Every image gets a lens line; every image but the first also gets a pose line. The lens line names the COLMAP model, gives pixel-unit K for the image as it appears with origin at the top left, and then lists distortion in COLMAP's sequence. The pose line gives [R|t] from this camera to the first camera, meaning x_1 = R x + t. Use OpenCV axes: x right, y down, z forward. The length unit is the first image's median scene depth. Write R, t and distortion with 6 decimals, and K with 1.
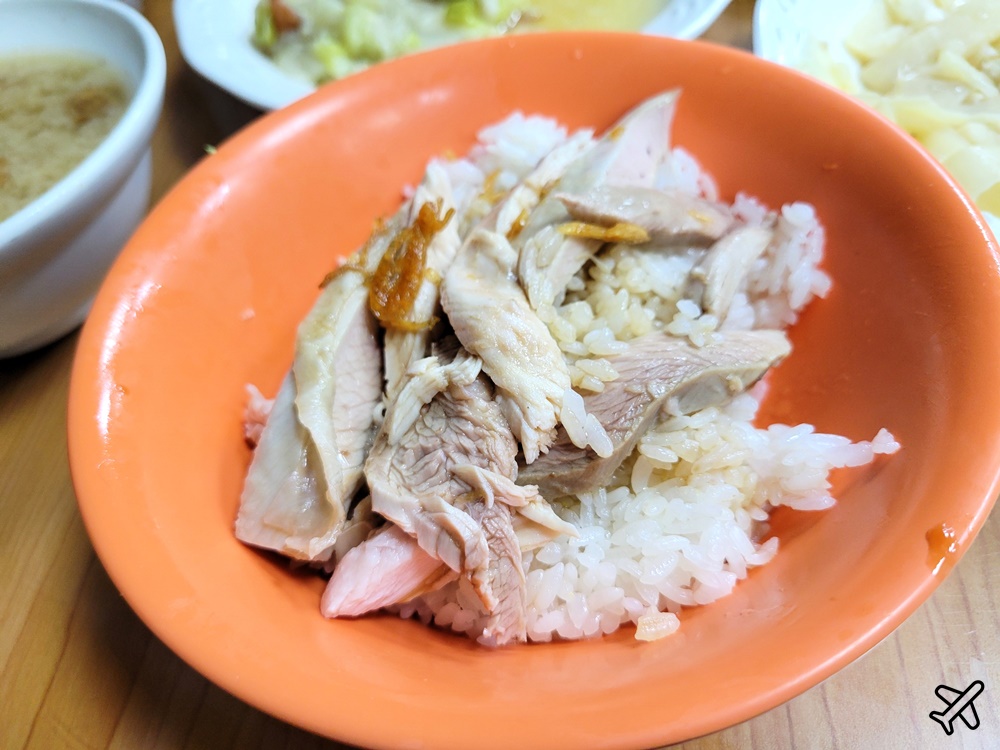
lens RADIAL K [[816.2, 0, 500.2], [0, 816.2, 356.1], [0, 0, 1]] dist [0.000683, 0.056844]
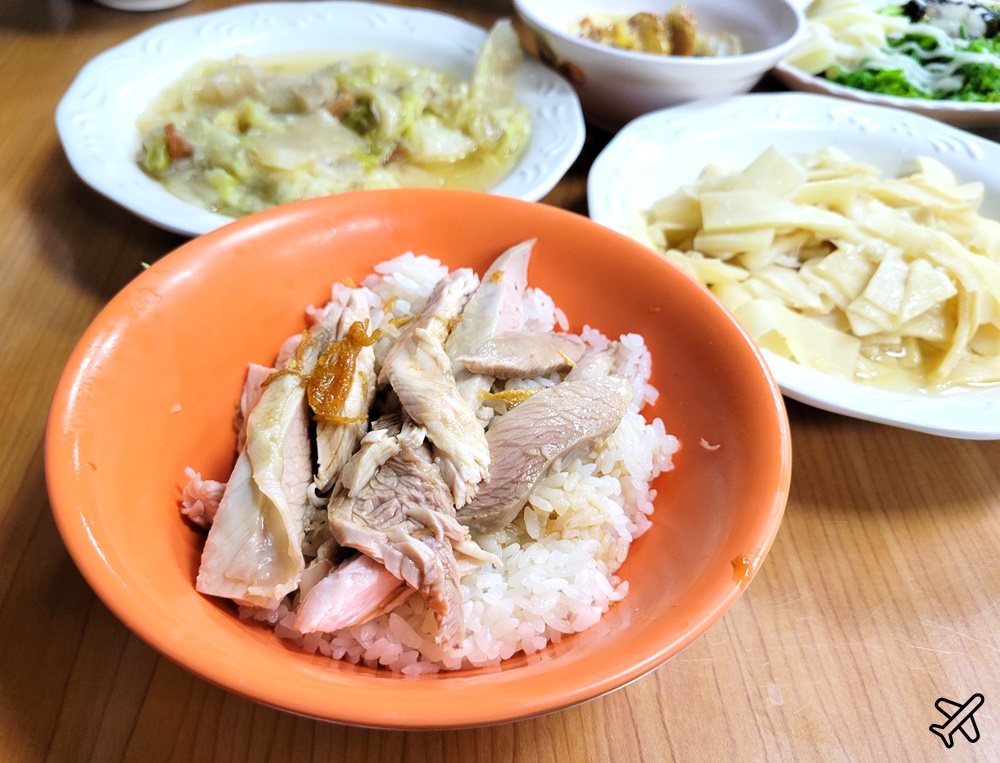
lens RADIAL K [[807.4, 0, 500.0], [0, 807.4, 381.5], [0, 0, 1]] dist [-0.001947, -0.001081]
pose [[0.978647, 0.018180, 0.204743, -0.135935], [0.008912, 0.991391, -0.130629, 0.073168], [-0.205355, 0.129664, 0.970060, -0.257497]]
